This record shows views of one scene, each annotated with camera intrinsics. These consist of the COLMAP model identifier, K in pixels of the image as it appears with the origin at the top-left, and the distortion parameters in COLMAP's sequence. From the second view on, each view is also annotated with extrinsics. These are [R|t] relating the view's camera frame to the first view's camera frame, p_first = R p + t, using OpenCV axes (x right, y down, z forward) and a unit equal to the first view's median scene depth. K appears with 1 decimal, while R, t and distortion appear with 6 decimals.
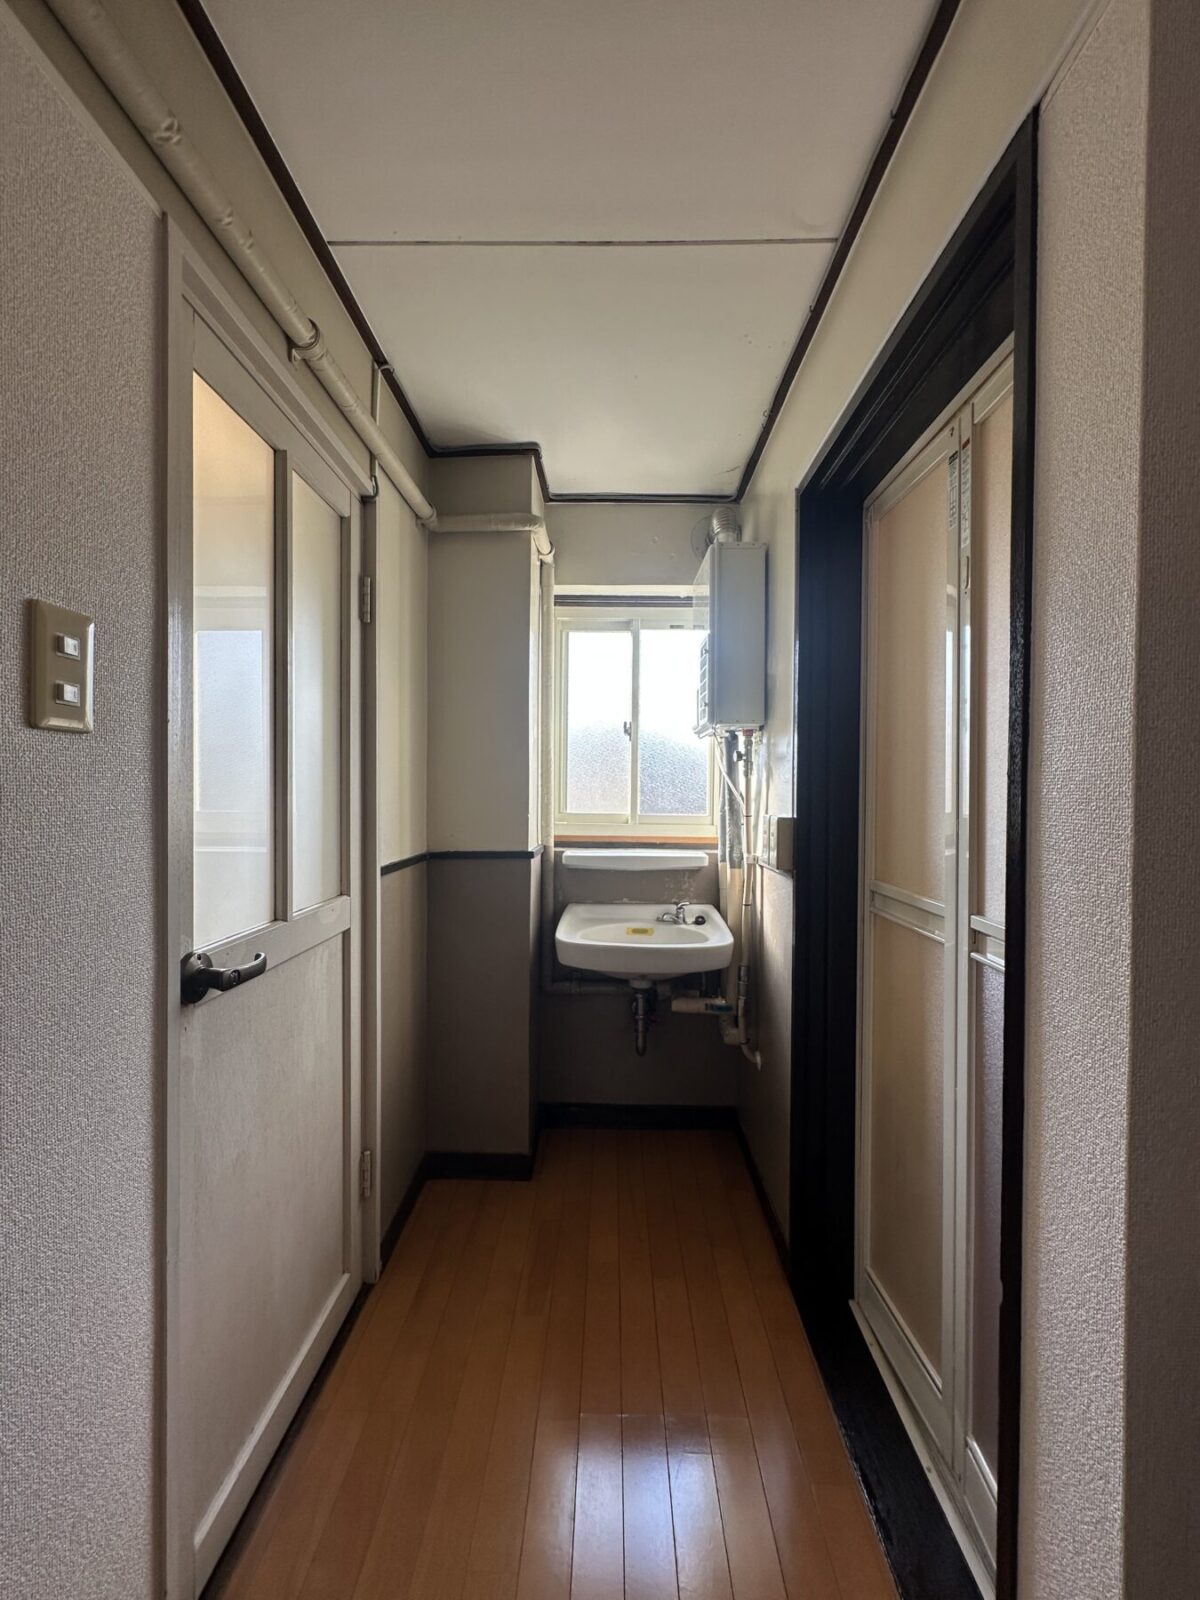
lens RADIAL K [[641.4, 0, 598.3], [0, 641.4, 796.0], [0, 0, 1]] dist [-0.003868, 0.000115]
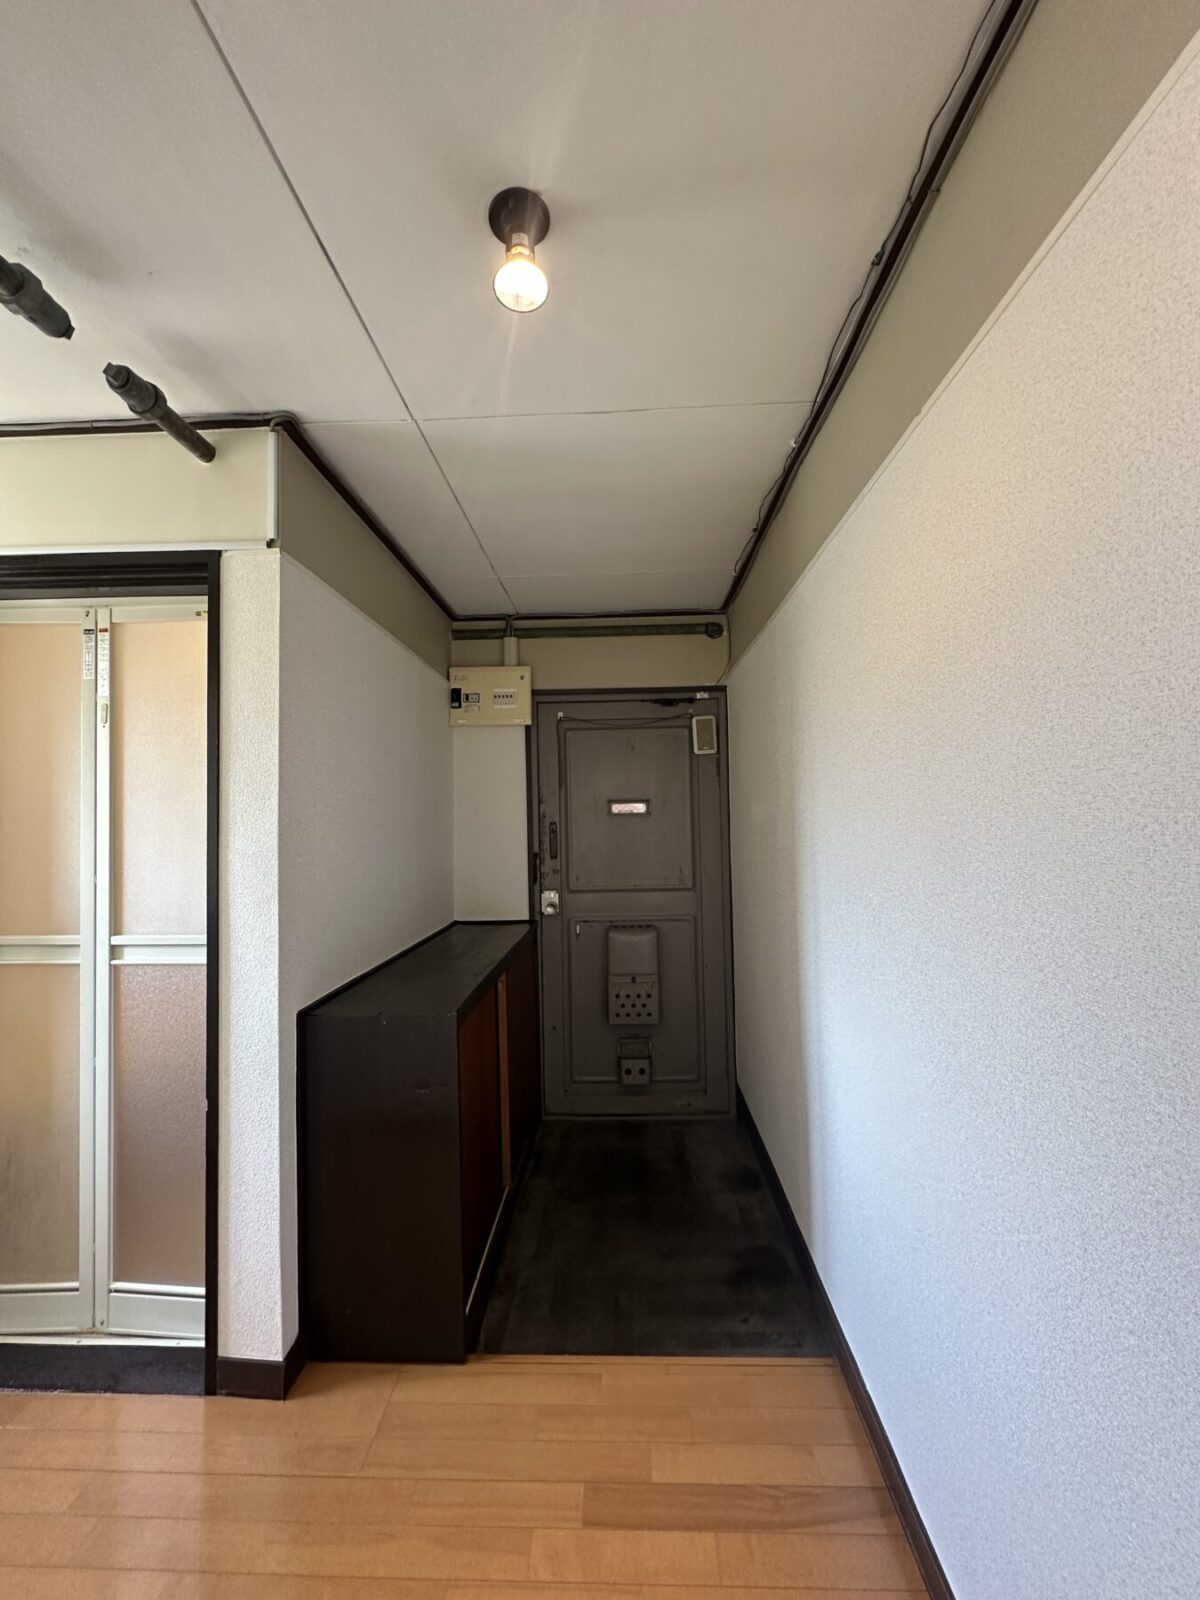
lens RADIAL K [[641.4, 0, 599.9], [0, 641.4, 797.2], [0, 0, 1]] dist [-0.003868, 0.000115]
pose [[0.017077, 0.027876, 0.999466, -0.968086], [0.023160, 0.999332, -0.028268, -0.080808], [-0.999586, 0.023630, 0.016420, -0.217066]]
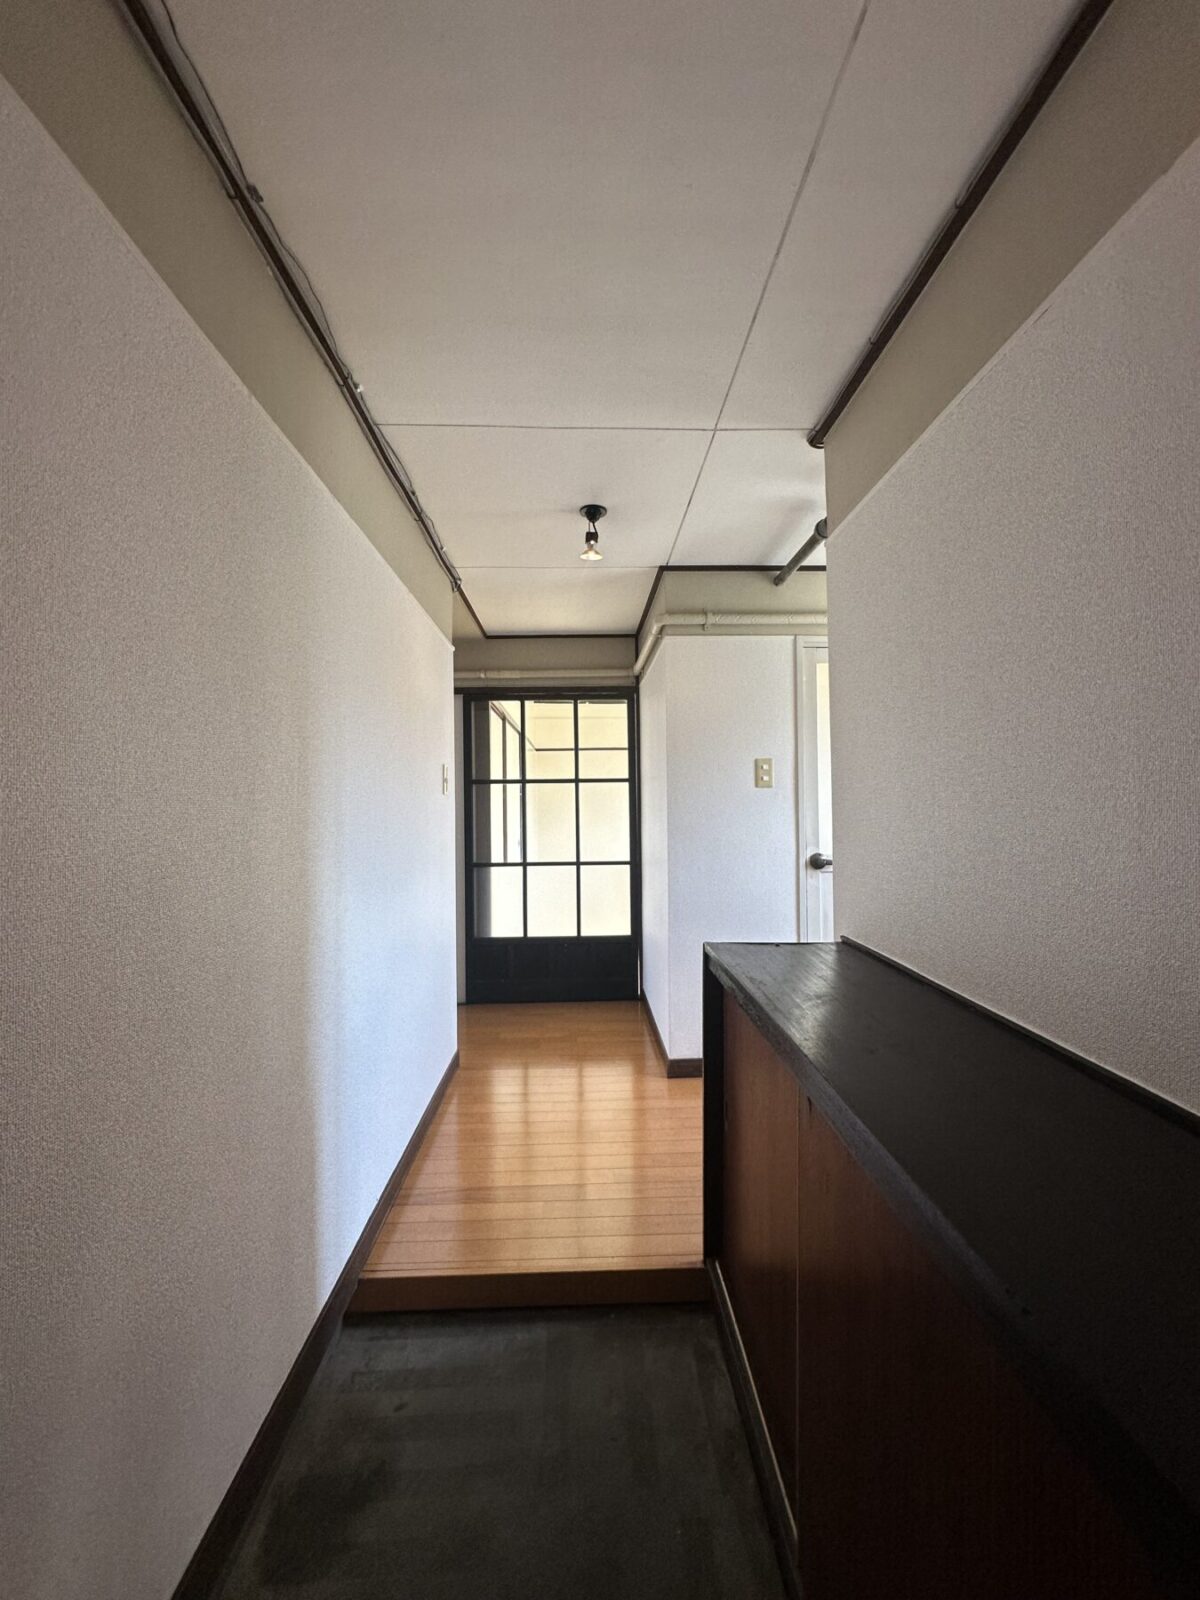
lens RADIAL K [[641.4, 0, 600.7], [0, 641.4, 804.2], [0, 0, 1]] dist [-0.003868, 0.000115]
pose [[0.052368, -0.010098, -0.998577, 2.122223], [0.003048, 0.999946, -0.009952, 0.030772], [0.998623, -0.002522, 0.052396, -0.190423]]
